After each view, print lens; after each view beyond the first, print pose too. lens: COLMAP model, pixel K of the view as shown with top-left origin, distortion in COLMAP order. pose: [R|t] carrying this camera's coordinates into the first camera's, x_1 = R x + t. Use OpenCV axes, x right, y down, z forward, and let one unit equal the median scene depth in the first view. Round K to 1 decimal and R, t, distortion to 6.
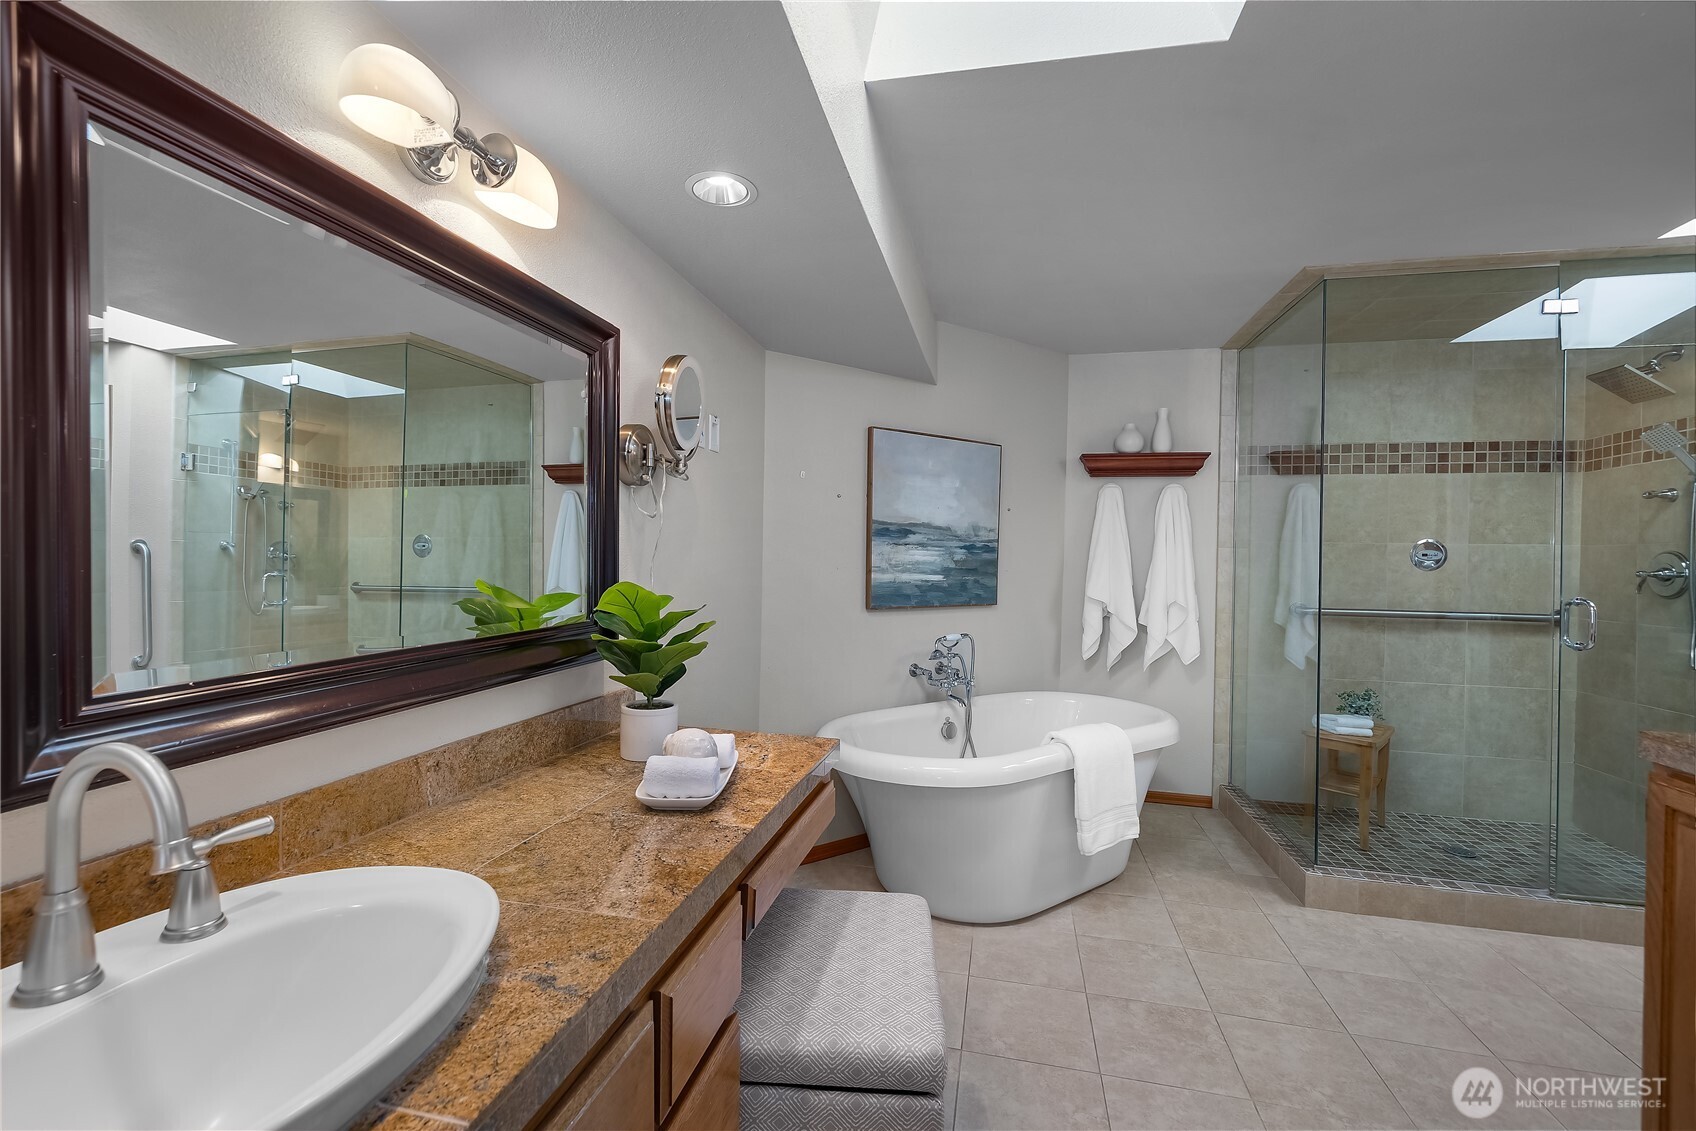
lens RADIAL K [[724.9, 0, 842.6], [0, 724.9, 563.8], [0, 0, 1]] dist [0.002186, -0.000374]
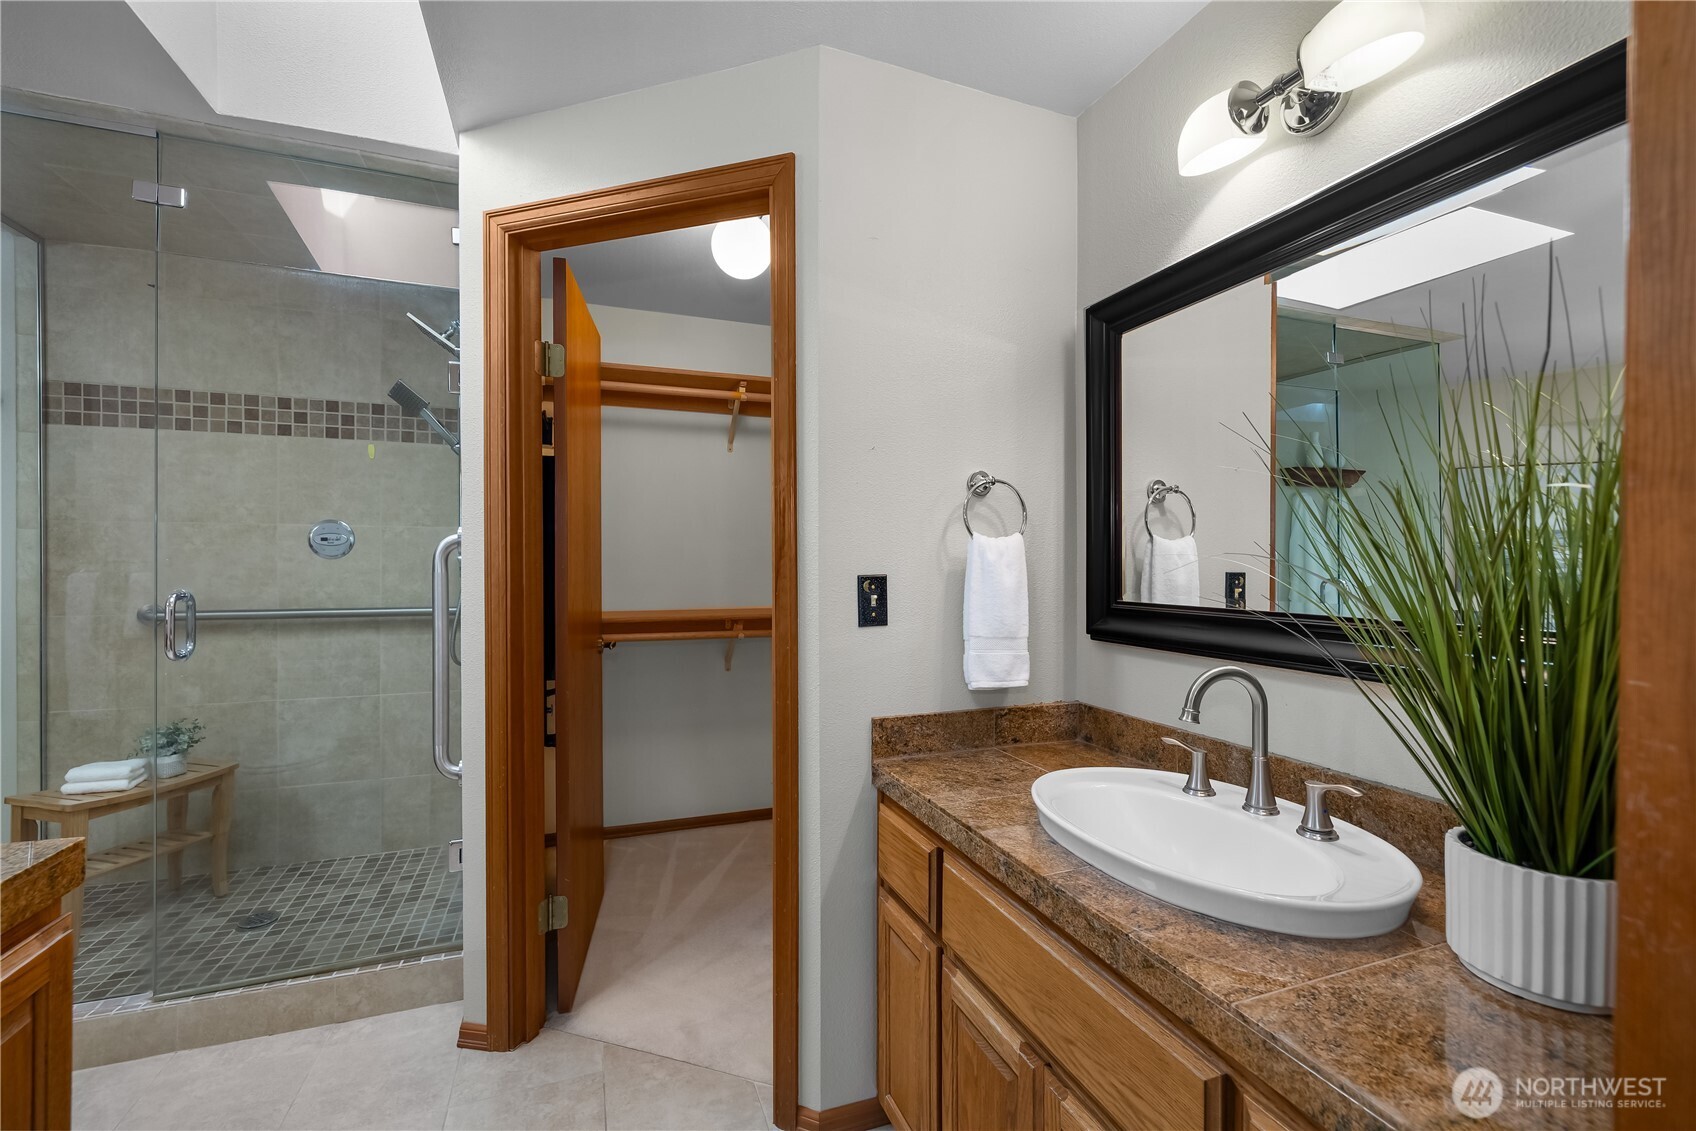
lens RADIAL K [[724.9, 0, 862.9], [0, 724.9, 562.5], [0, 0, 1]] dist [0.002186, -0.000374]
pose [[0.830711, -0.014495, 0.556516, 0.867946], [0.011630, 0.999895, 0.008683, 0.013958], [-0.556583, -0.000741, 0.830792, -0.004455]]
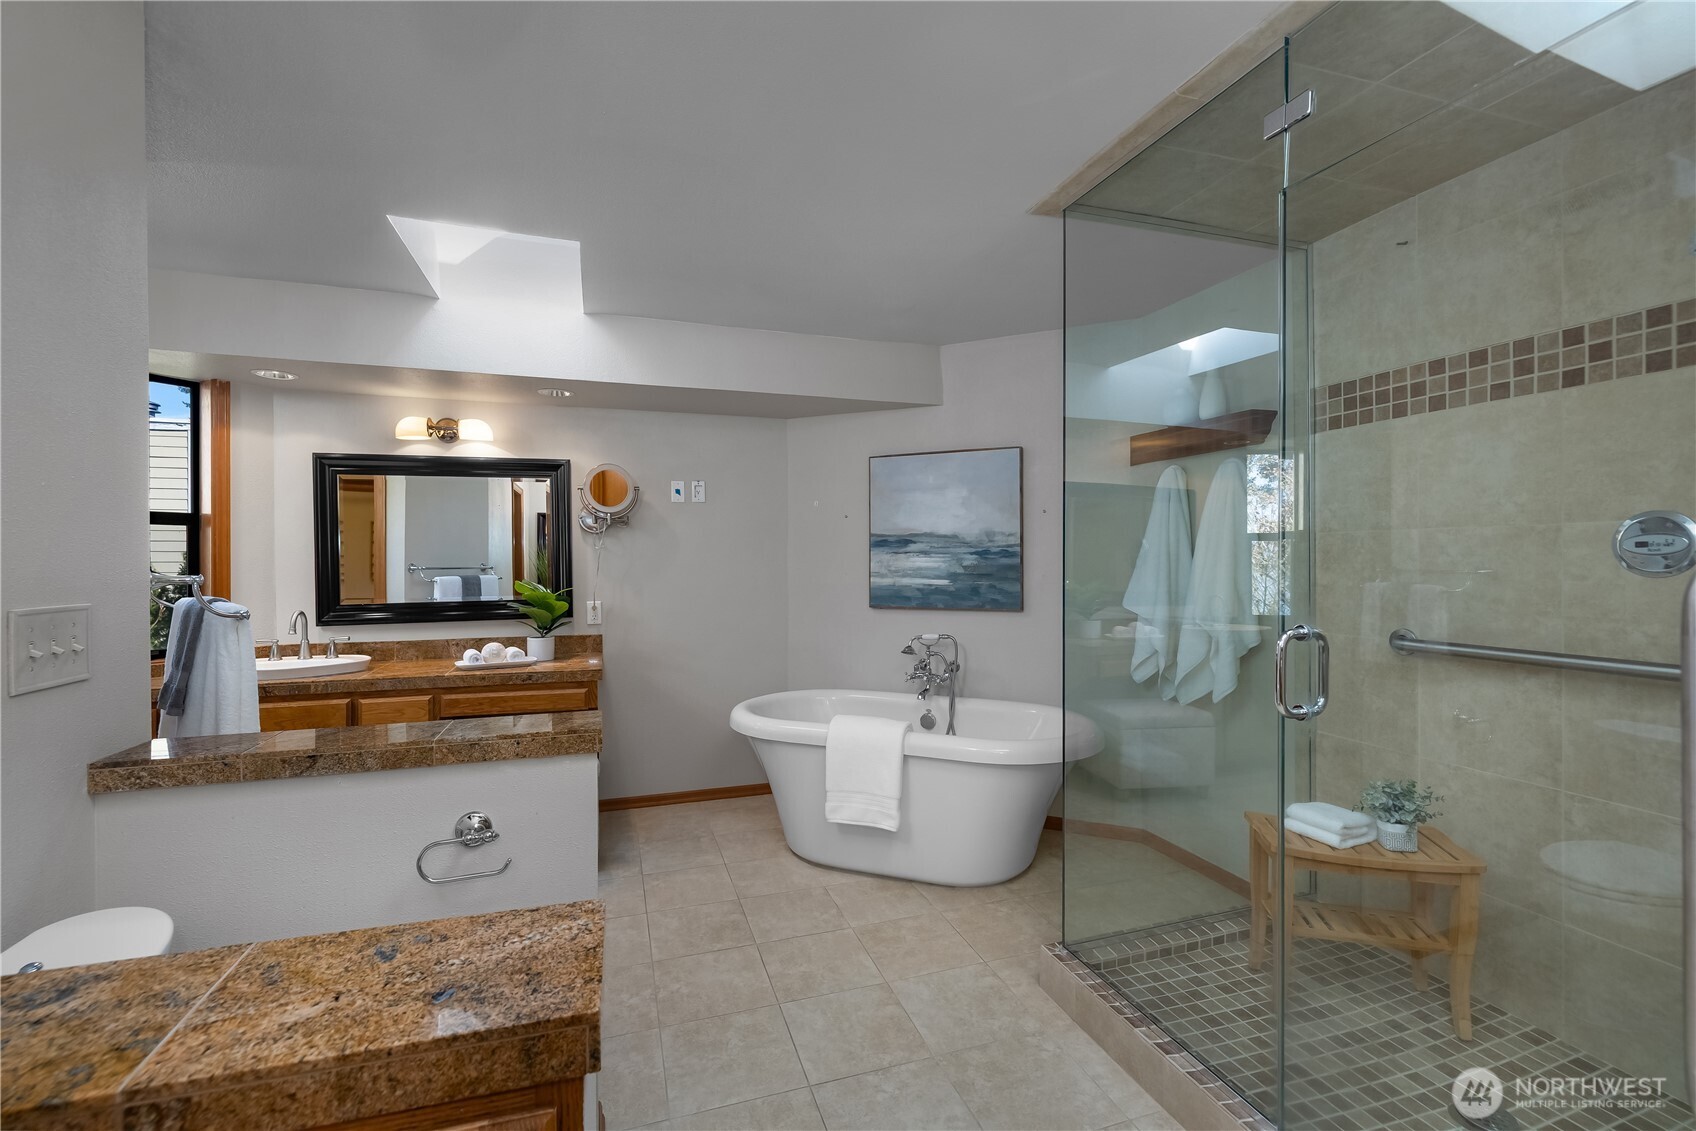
lens RADIAL K [[724.9, 0, 824.8], [0, 724.9, 563.4], [0, 0, 1]] dist [0.002186, -0.000374]
pose [[0.504636, -0.013191, -0.863231, 0.963795], [0.009633, 0.999907, -0.009649, -0.000123], [0.863278, -0.003446, 0.504716, 0.295361]]
